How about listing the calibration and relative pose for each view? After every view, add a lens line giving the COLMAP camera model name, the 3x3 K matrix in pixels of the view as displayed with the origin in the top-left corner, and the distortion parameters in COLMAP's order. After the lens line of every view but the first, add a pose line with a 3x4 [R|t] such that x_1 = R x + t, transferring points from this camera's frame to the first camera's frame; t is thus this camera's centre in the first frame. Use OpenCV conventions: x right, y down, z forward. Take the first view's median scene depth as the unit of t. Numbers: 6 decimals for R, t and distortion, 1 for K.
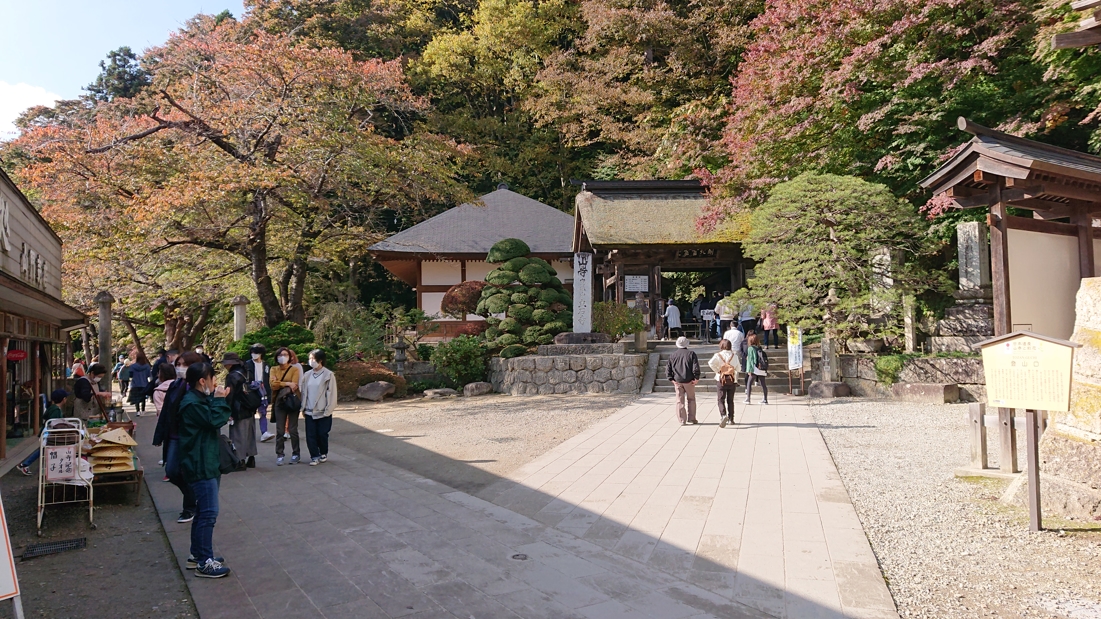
lens RADIAL K [[731.7, 0, 550.5], [0, 731.7, 309.5], [0, 0, 1]] dist [0.193604, -0.252219]
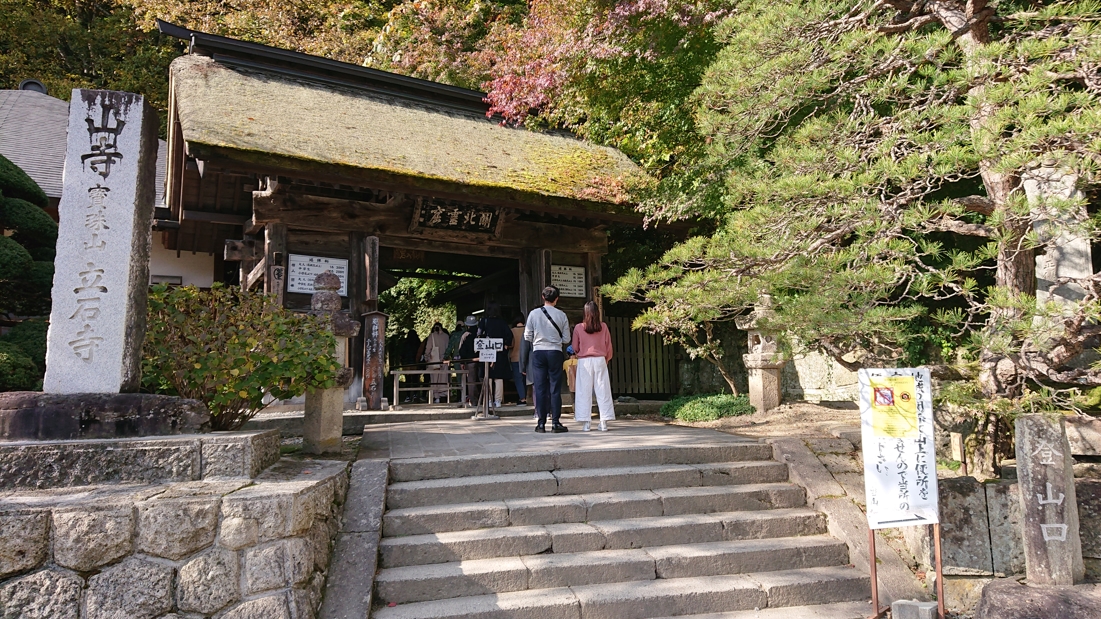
lens RADIAL K [[731.7, 0, 550.5], [0, 731.7, 309.5], [0, 0, 1]] dist [0.193604, -0.252219]
pose [[0.913899, 0.046935, 0.403220, 0.070540], [-0.014247, 0.996390, -0.083691, 0.018794], [-0.405693, 0.070741, 0.911268, 0.583065]]
